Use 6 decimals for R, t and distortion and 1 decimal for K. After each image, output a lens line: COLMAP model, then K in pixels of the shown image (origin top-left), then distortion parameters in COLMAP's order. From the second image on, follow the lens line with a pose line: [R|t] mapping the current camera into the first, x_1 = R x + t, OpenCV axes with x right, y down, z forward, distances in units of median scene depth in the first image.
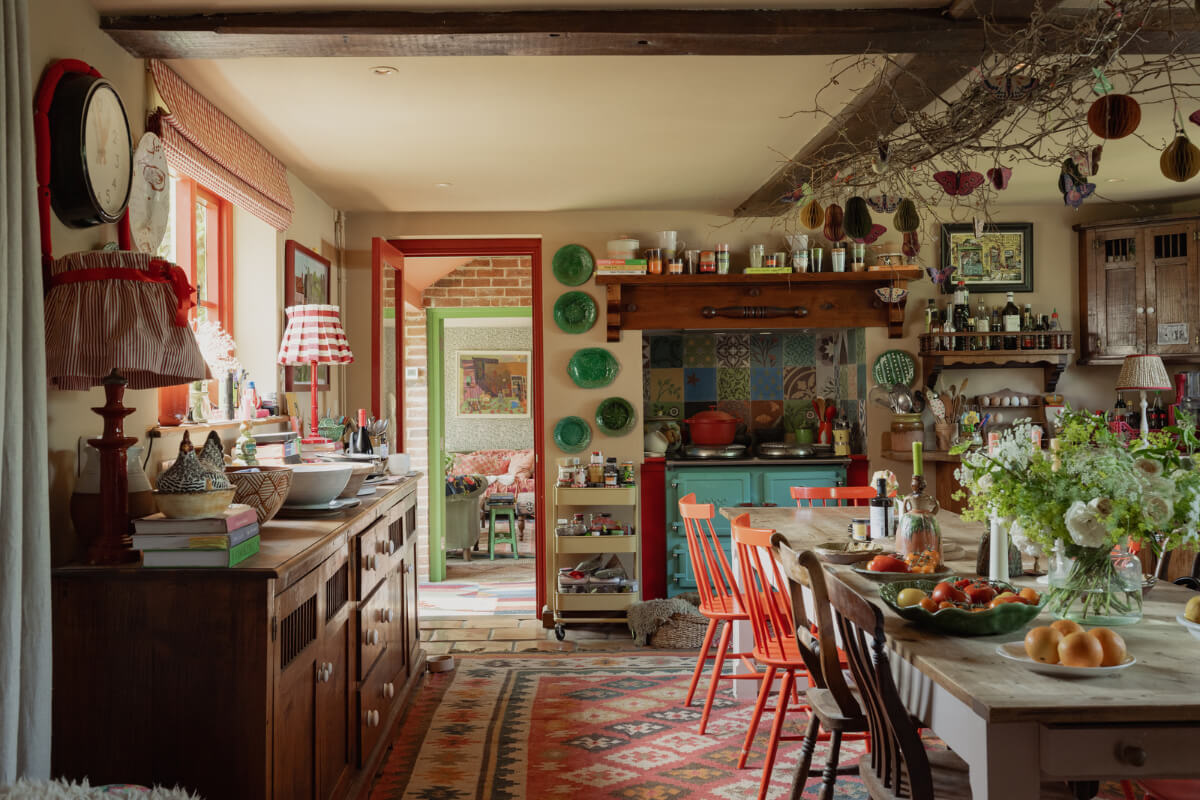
lens RADIAL K [[1222.7, 0, 578.9], [0, 1222.7, 366.6], [0, 0, 1]] dist [0.001434, 0.005493]
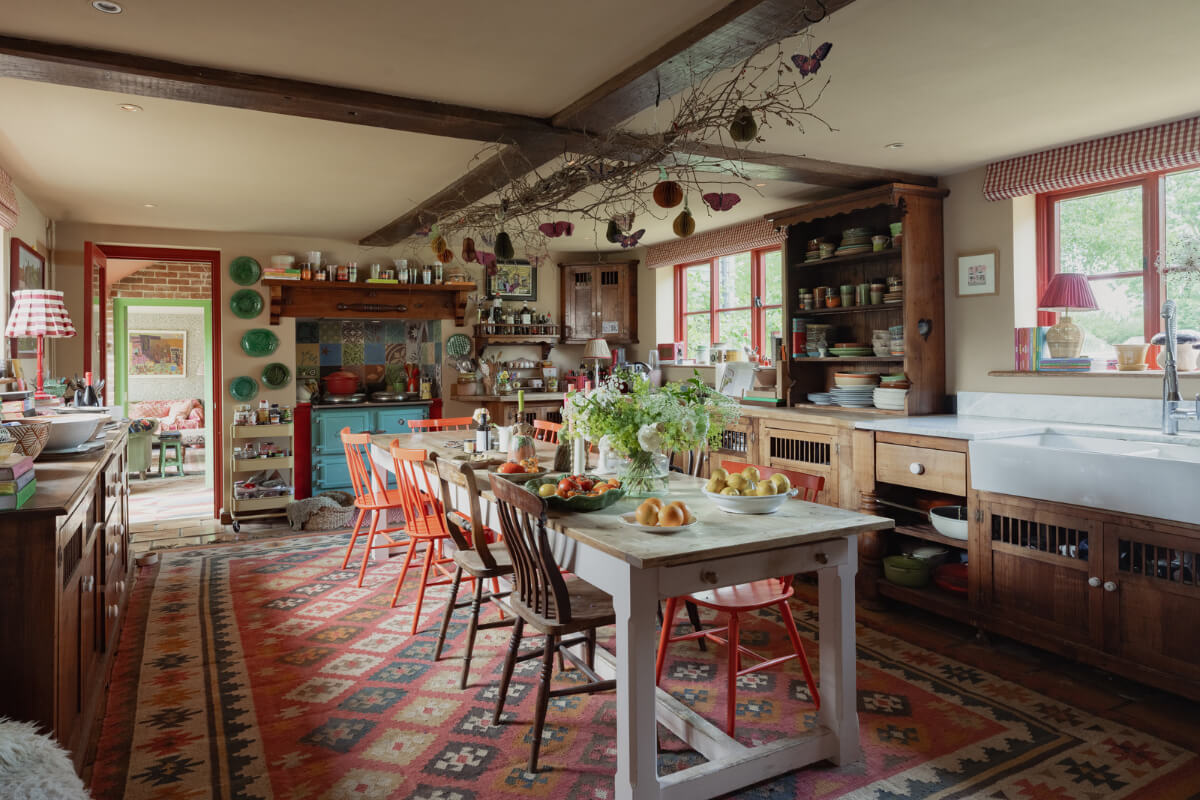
lens RADIAL K [[735.3, 0, 559.7], [0, 735.3, 355.4], [0, 0, 1]] dist [0.001391, -0.000762]
pose [[0.898743, 0.003334, 0.438463, -0.052234], [-0.009782, 0.999875, 0.012448, 0.001837], [-0.438366, -0.015477, 0.898663, 0.060104]]
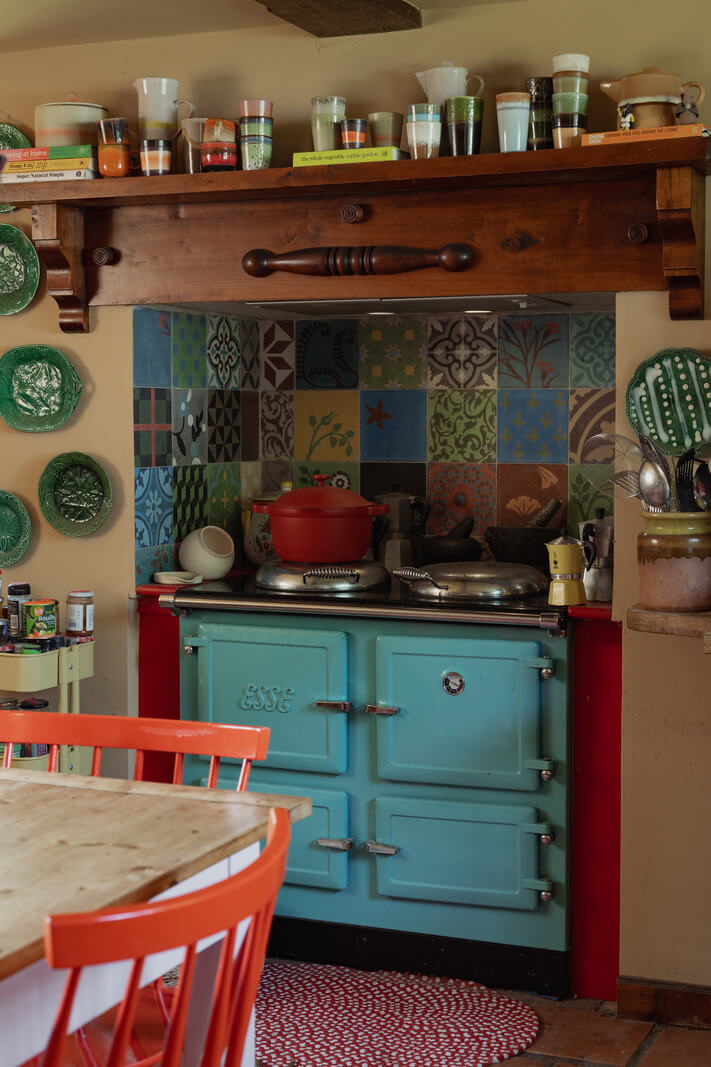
lens RADIAL K [[1696.4, 0, 355.5], [0, 1696.4, 533.5], [0, 0, 1]] dist [-0.008779, -0.020276]
pose [[0.916862, 0.040955, -0.397098, 0.391087], [-0.004955, 0.995815, 0.091262, -0.003765], [0.399174, -0.081707, 0.913227, 0.463388]]
